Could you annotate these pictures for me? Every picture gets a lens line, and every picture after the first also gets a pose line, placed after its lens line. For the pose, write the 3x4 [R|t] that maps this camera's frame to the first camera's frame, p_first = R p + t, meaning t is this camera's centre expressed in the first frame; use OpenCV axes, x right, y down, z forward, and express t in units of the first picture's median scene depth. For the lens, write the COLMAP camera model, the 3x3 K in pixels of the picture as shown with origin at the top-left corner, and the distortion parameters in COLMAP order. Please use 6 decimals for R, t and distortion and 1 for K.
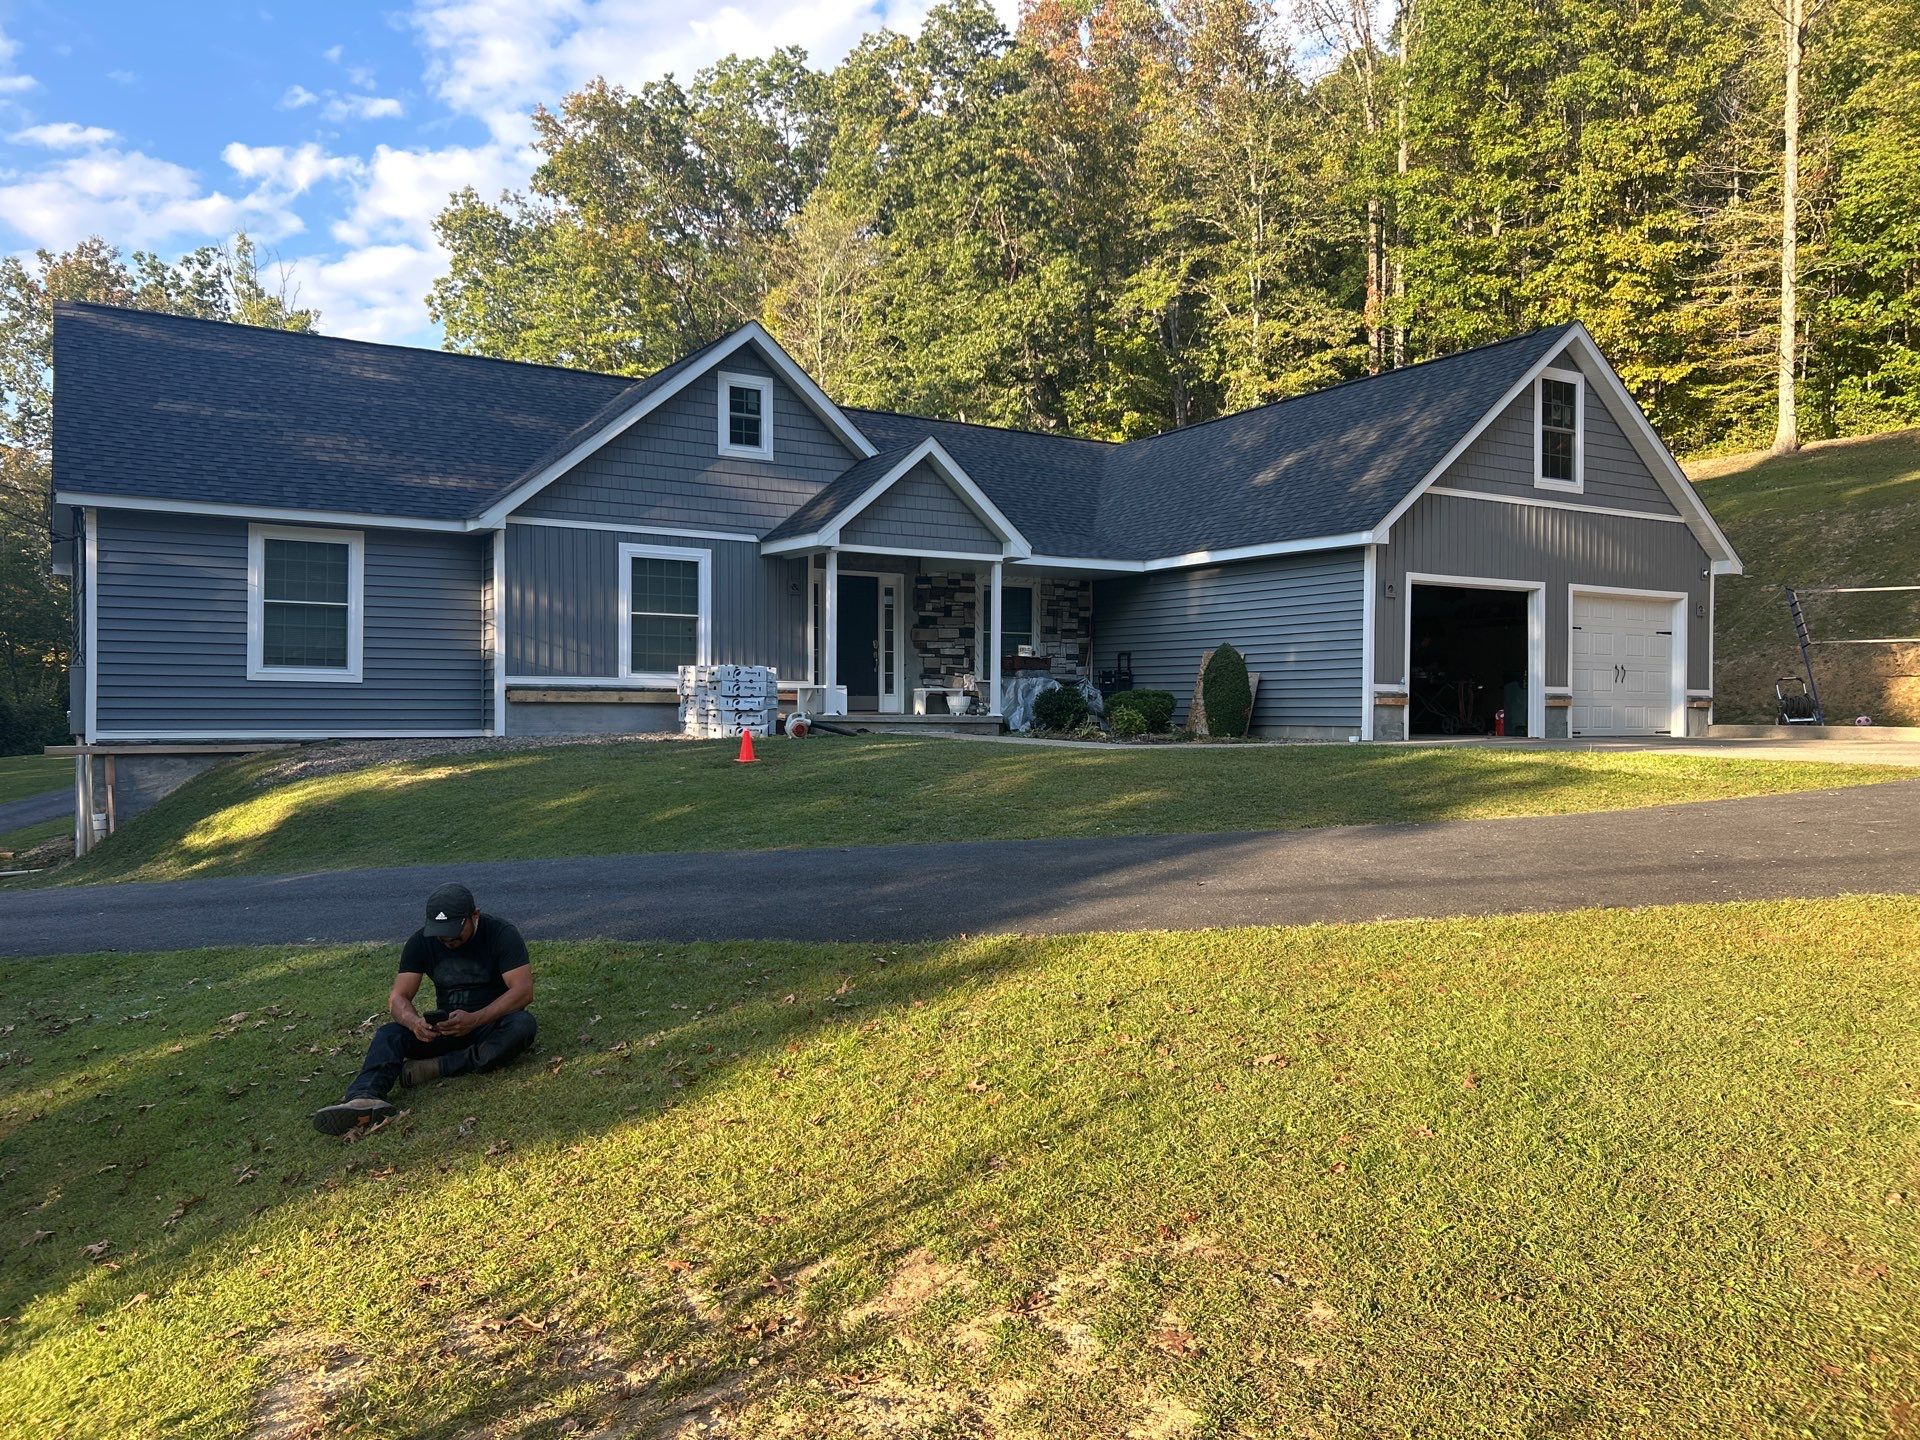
lens RADIAL K [[1442.4, 0, 958.4], [0, 1442.4, 718.8], [0, 0, 1]] dist [0.050846, -0.058271]
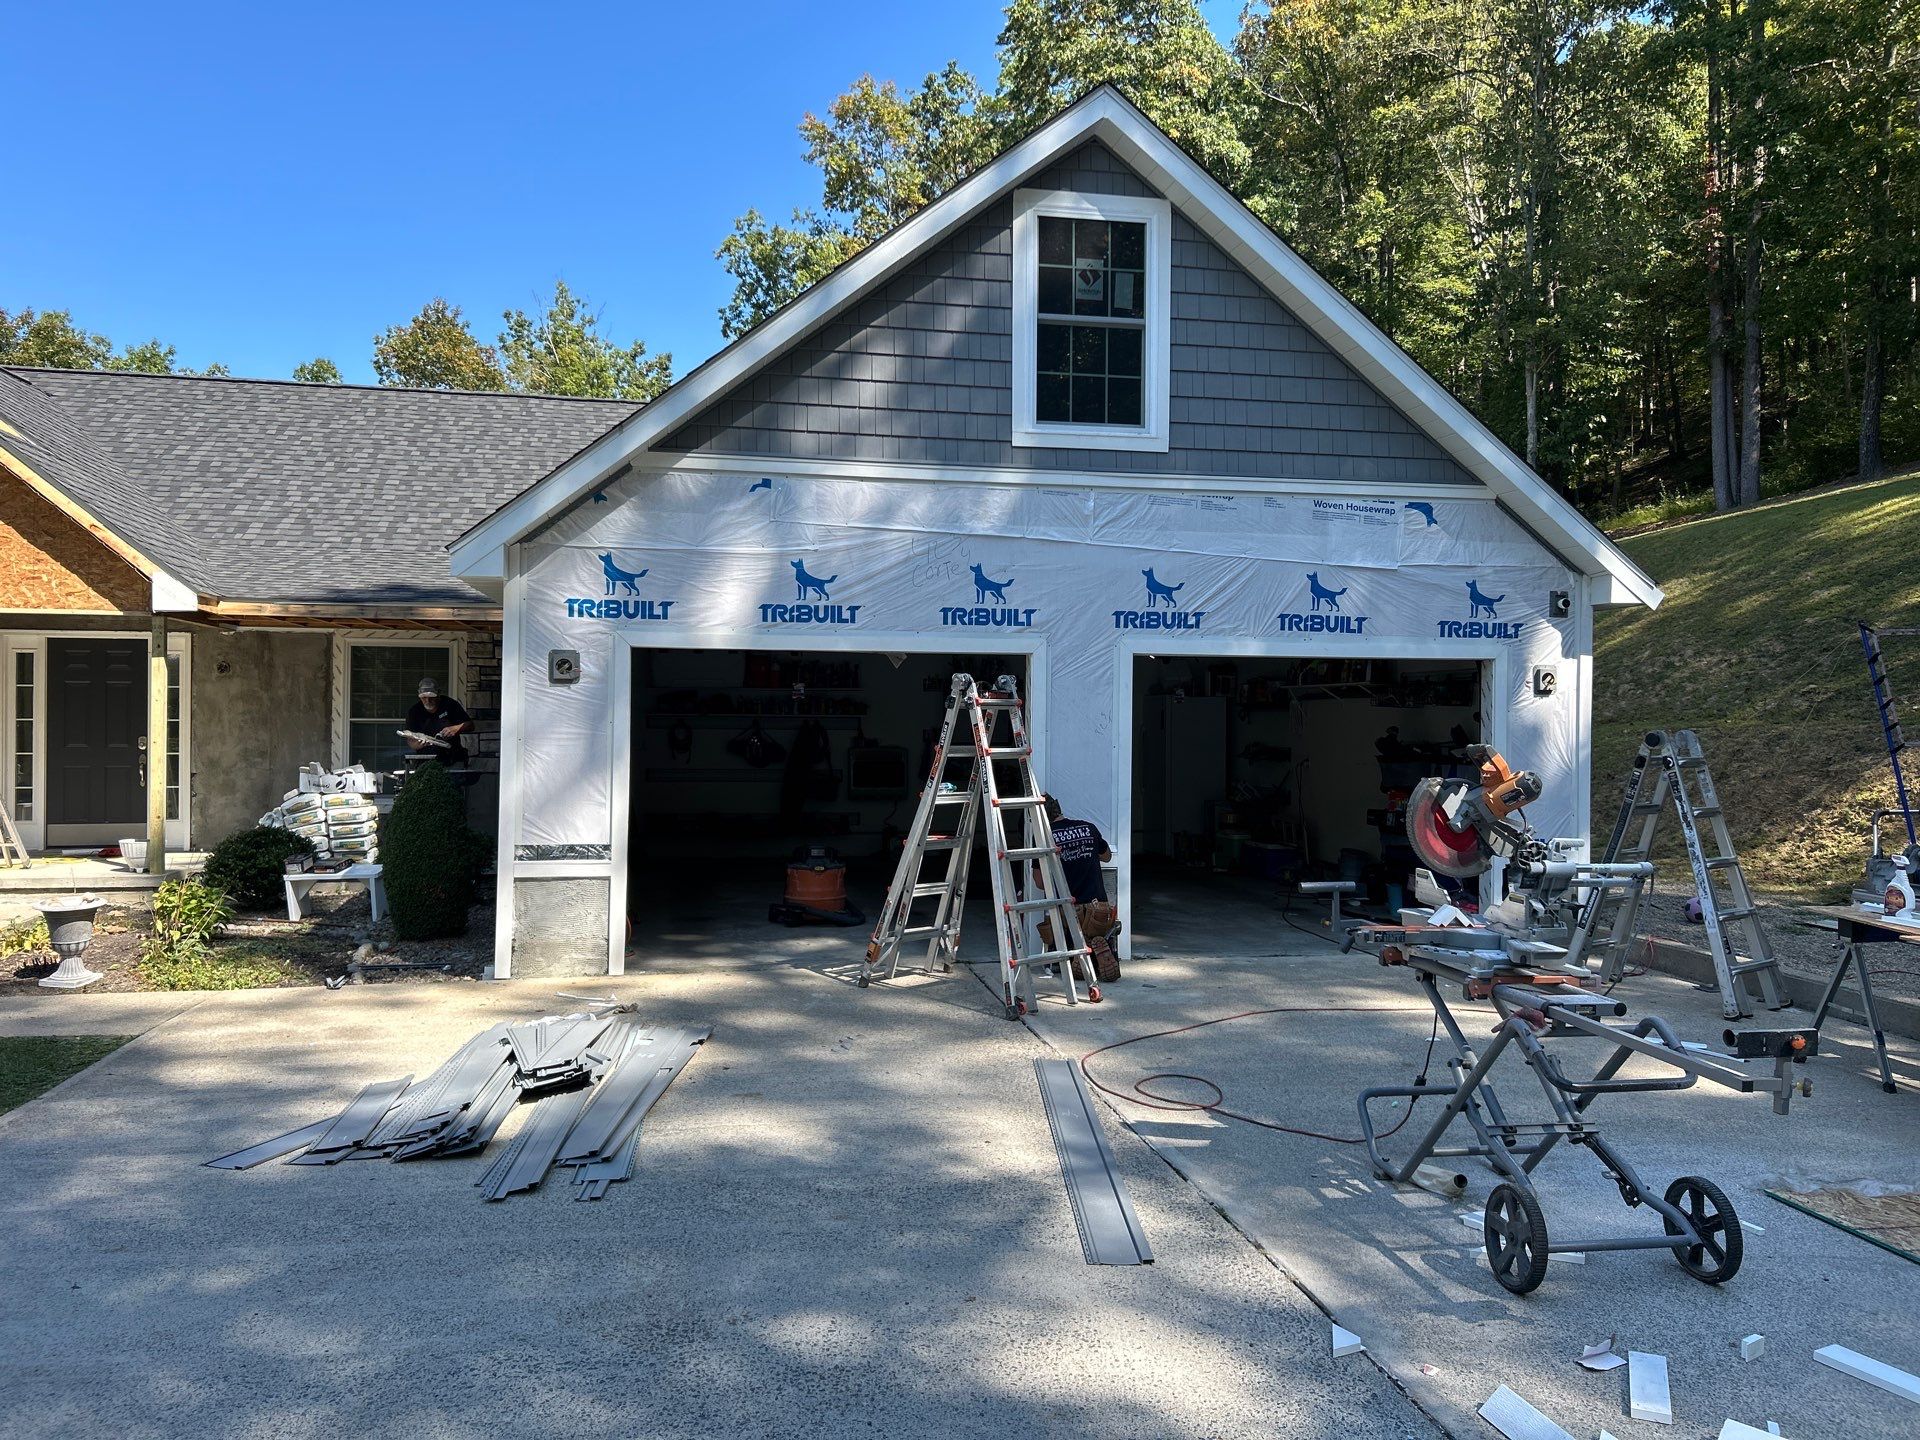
lens RADIAL K [[1442.4, 0, 958.2], [0, 1442.4, 725.1], [0, 0, 1]] dist [0.050846, -0.058271]
pose [[0.934742, 0.006622, -0.355266, 0.570917], [-0.008861, 0.999950, -0.004676, -0.065618], [0.355217, 0.007519, 0.934754, 0.566037]]
